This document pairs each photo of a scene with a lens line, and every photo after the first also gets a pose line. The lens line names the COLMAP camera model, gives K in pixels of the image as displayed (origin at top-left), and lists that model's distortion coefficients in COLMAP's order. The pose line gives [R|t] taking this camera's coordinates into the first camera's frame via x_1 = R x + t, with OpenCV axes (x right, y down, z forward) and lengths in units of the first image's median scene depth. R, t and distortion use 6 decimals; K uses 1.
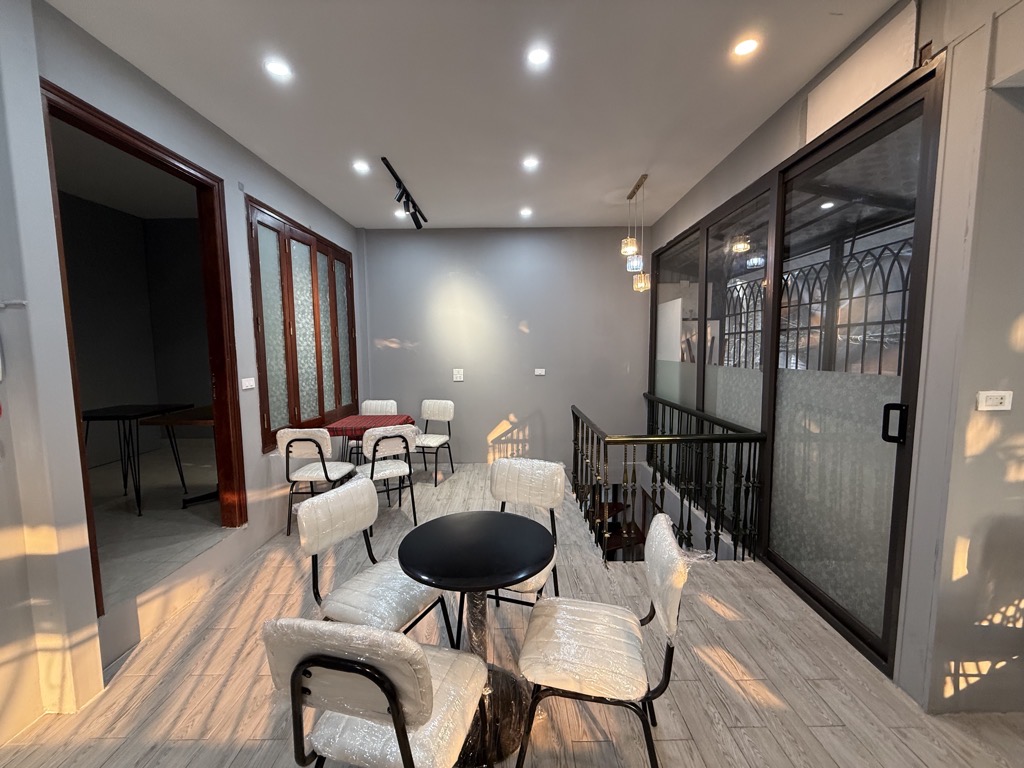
lens RADIAL K [[407.4, 0, 512.0], [0, 407.4, 384.0], [0, 0, 1]] dist [0.000708, -0.000075]
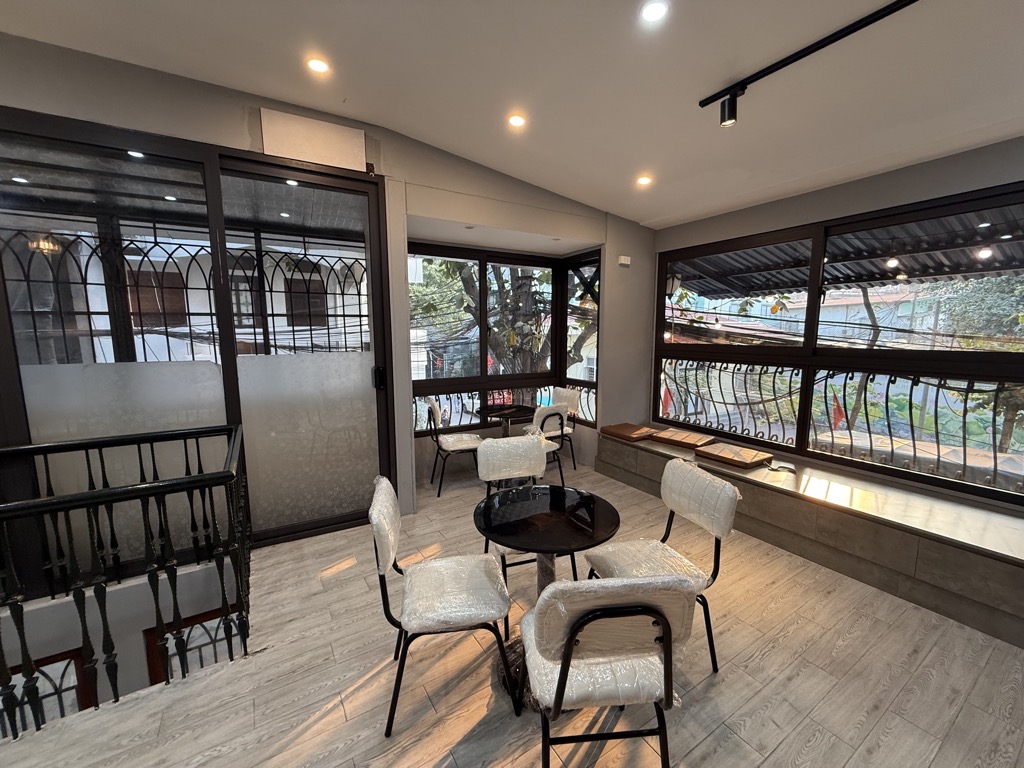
lens RADIAL K [[407.4, 0, 512.0], [0, 407.4, 384.0], [0, 0, 1]] dist [0.000708, -0.000075]
pose [[-0.528678, -0.093679, 0.843637, -0.569061], [0.087992, 0.982488, 0.164238, -0.077878], [-0.844250, 0.161062, -0.511177, 0.975293]]
